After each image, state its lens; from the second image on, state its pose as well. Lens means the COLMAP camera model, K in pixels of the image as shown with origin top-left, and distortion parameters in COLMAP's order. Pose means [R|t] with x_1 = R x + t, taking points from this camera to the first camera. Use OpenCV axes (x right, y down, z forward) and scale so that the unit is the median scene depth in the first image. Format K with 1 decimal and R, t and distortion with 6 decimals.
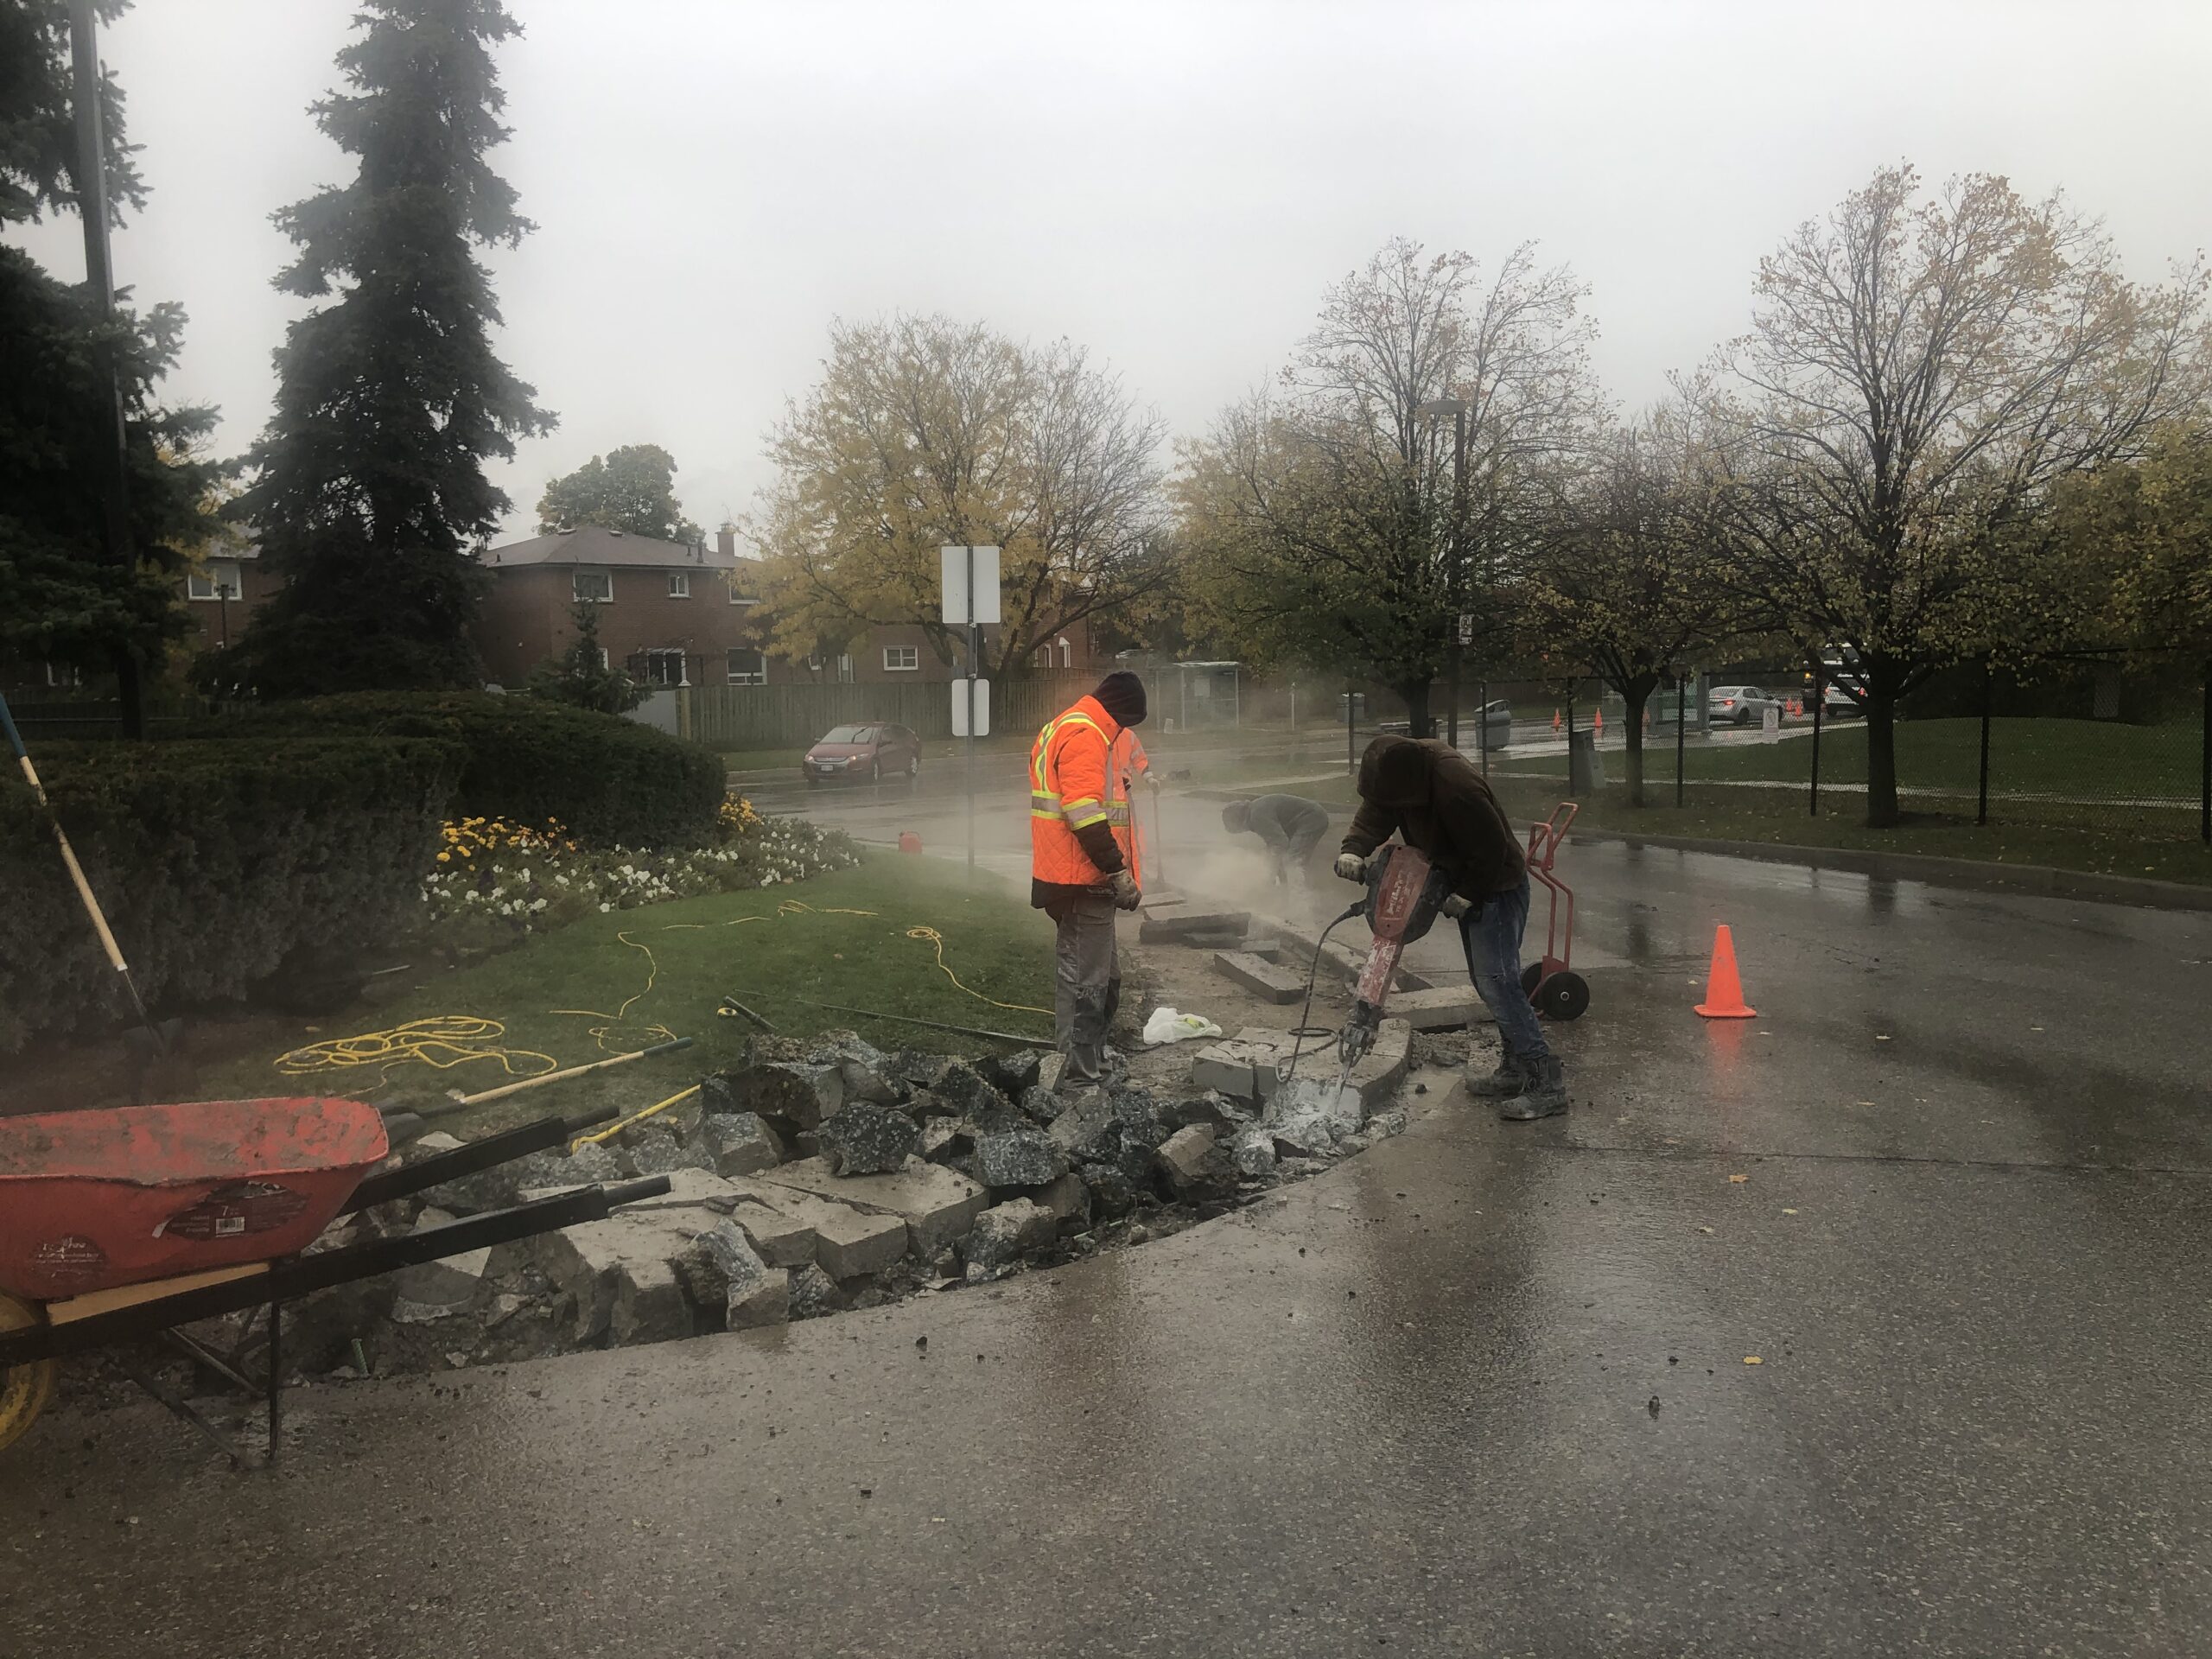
lens RADIAL K [[1706.8, 0, 1106.0], [0, 1706.8, 829.5], [0, 0, 1]] dist [0.001591, -0.002962]
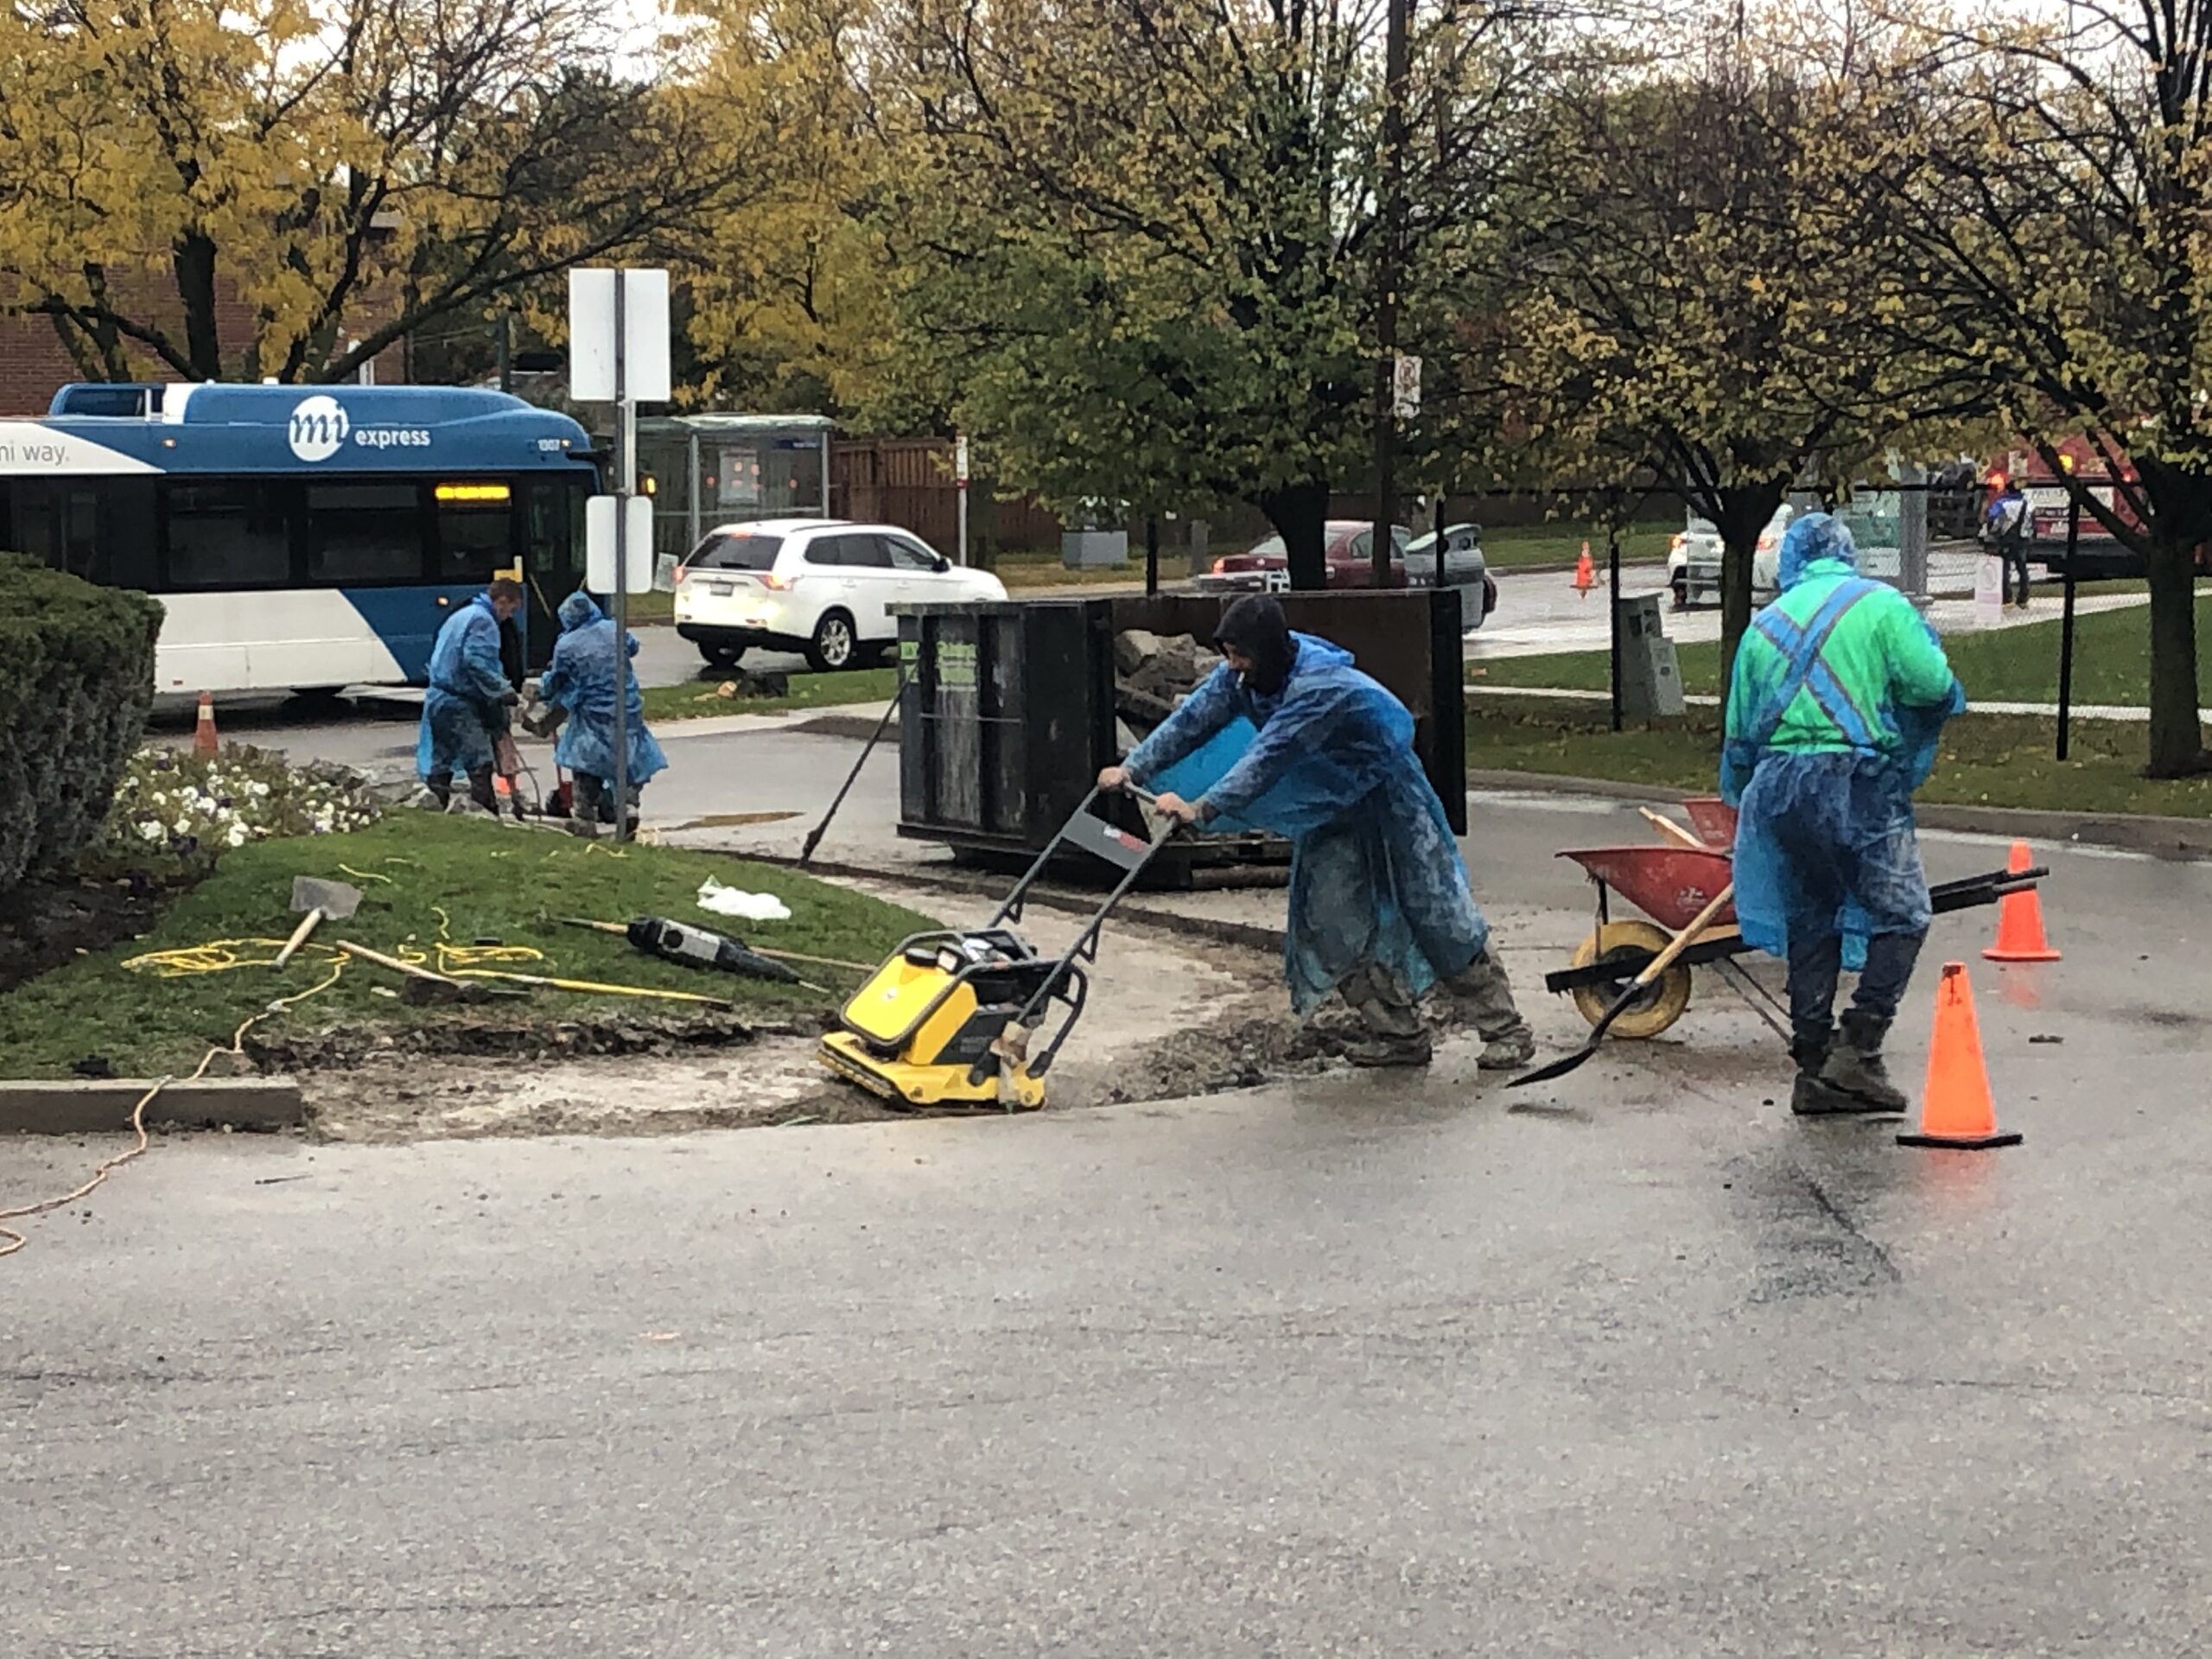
lens RADIAL K [[5245.6, 0, 1106.0], [0, 5245.6, 829.5], [0, 0, 1]] dist [0.037468, 0.018338]
pose [[0.986895, 0.006517, 0.161234, -0.099397], [-0.004541, 0.999910, -0.012623, 0.024574], [-0.161301, 0.011725, 0.986836, -0.403445]]
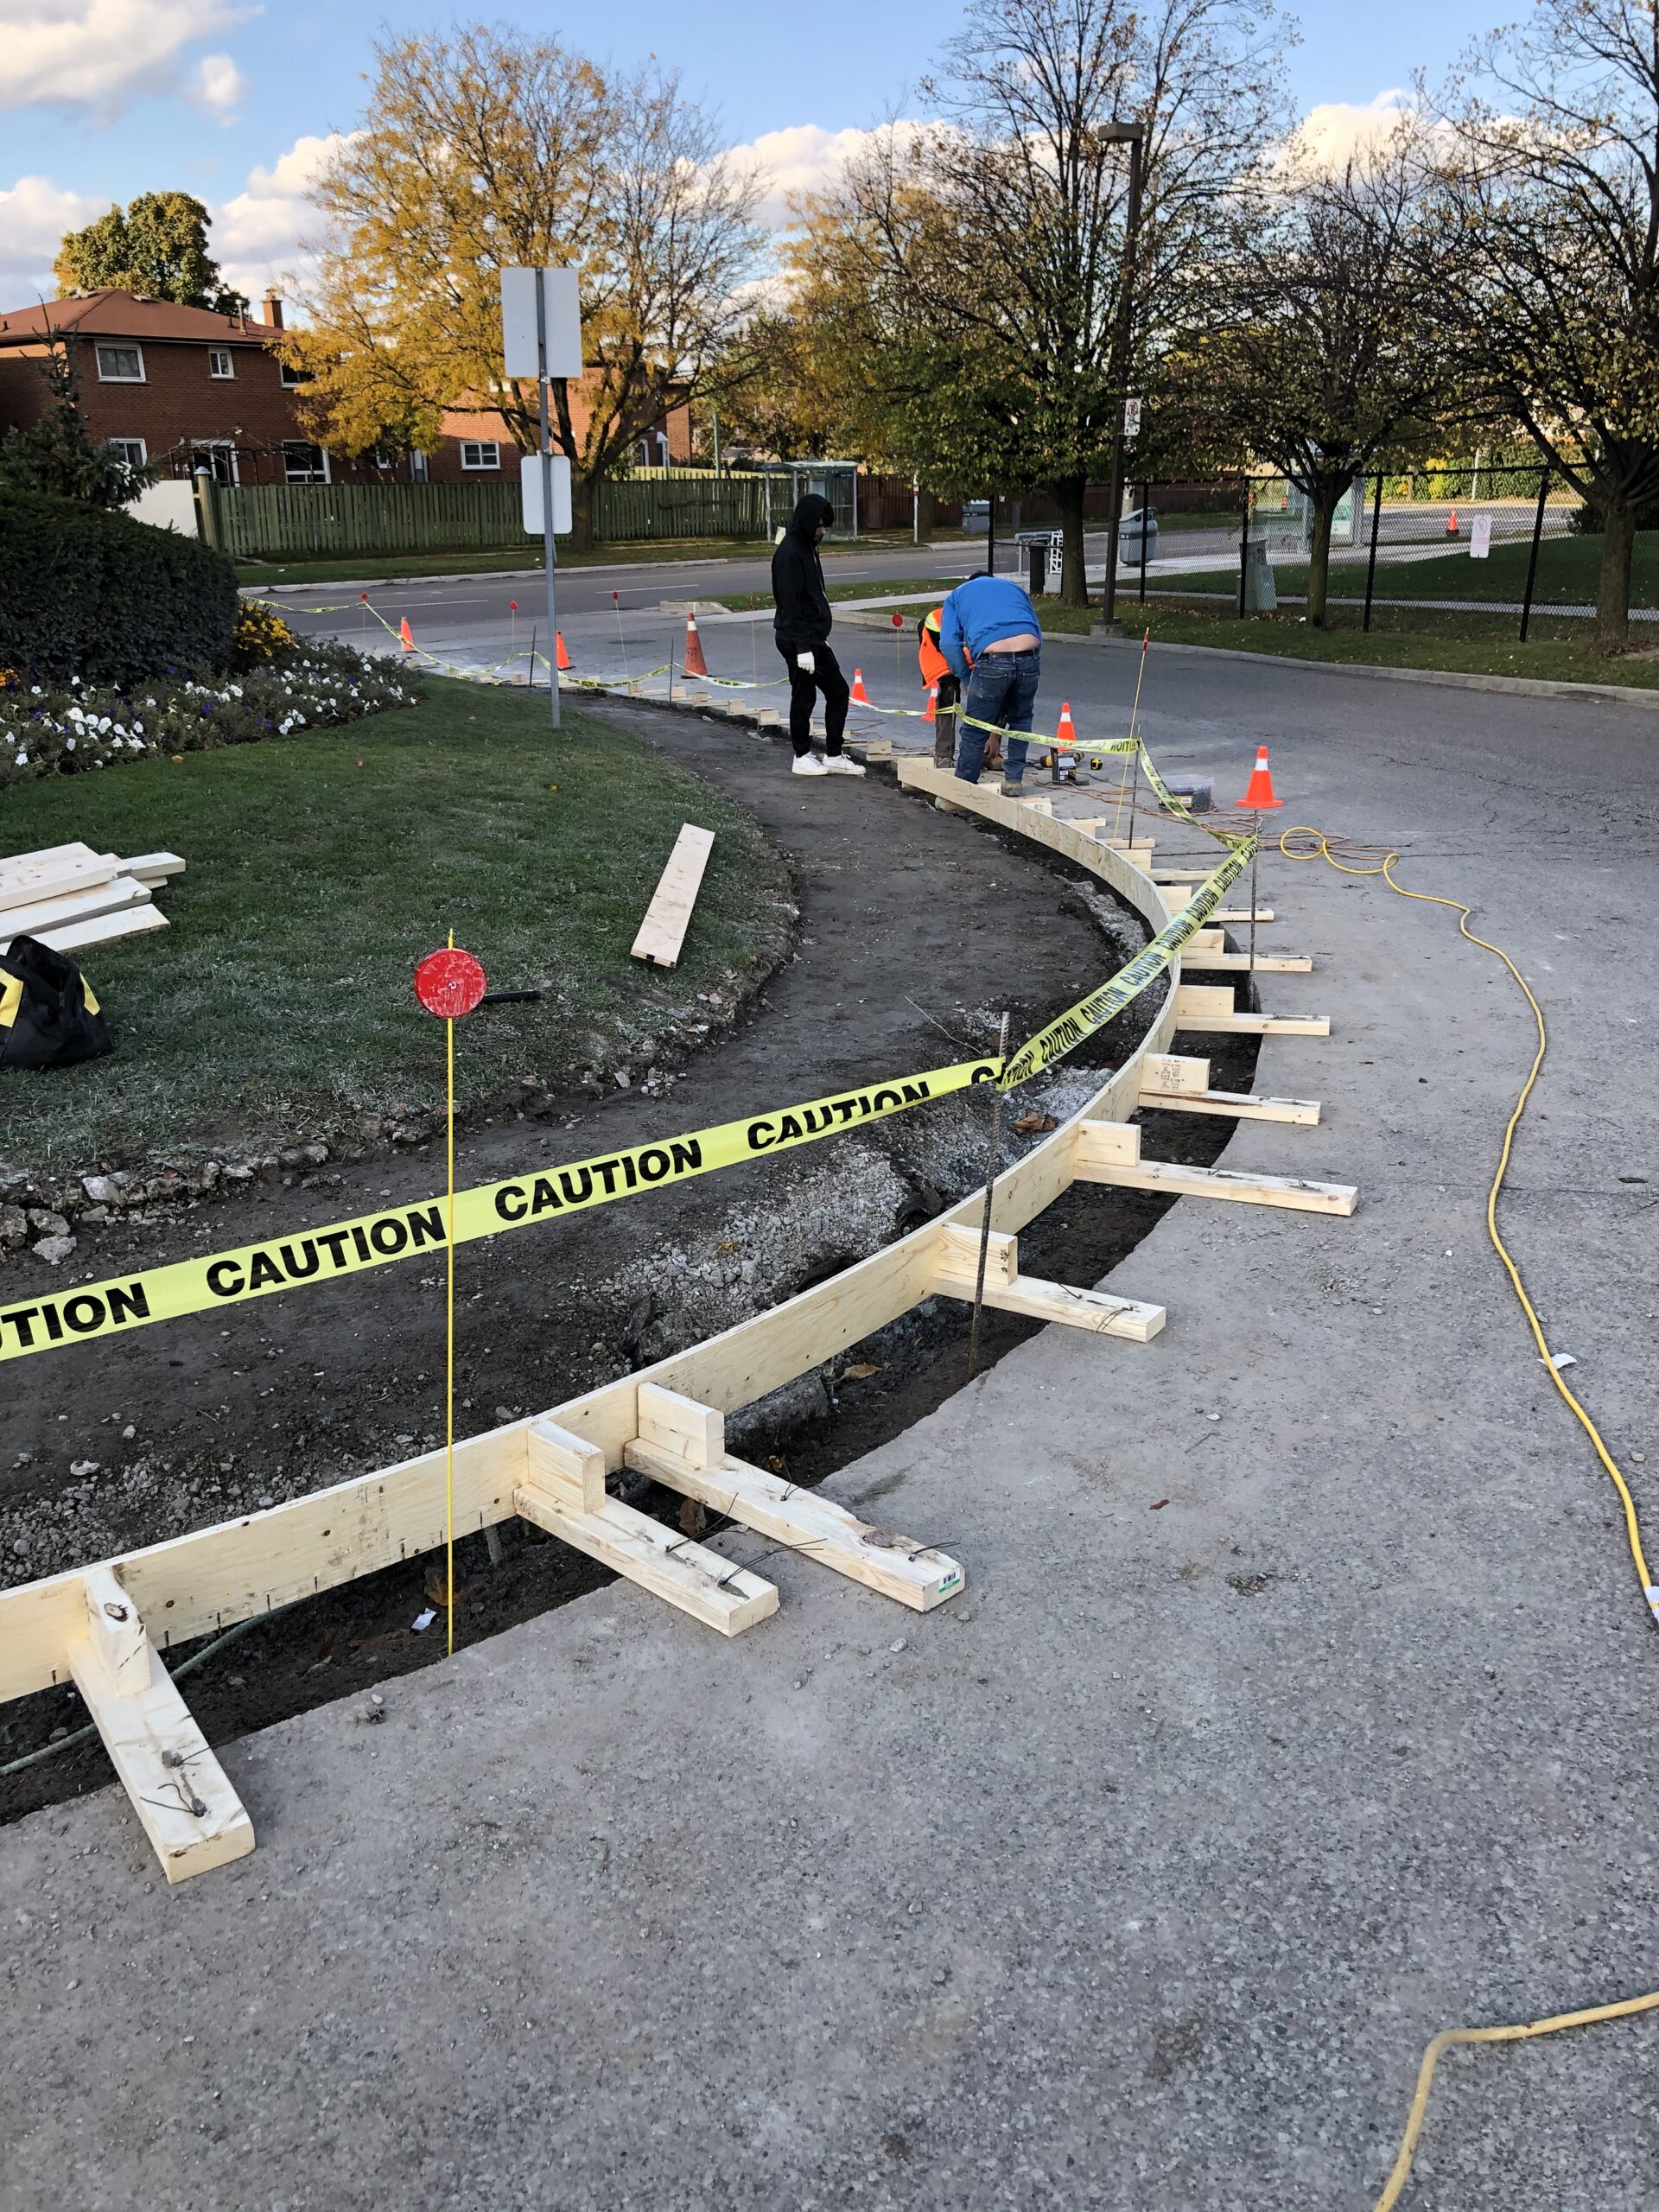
lens RADIAL K [[1706.8, 0, 829.5], [0, 1706.8, 1106.0], [0, 0, 1]] dist [0.001591, -0.002962]
pose [[0.997677, -0.013185, 0.066839, -0.003099], [-0.004408, 0.966545, 0.256459, -0.000977], [-0.067985, -0.256157, 0.964241, 0.077763]]
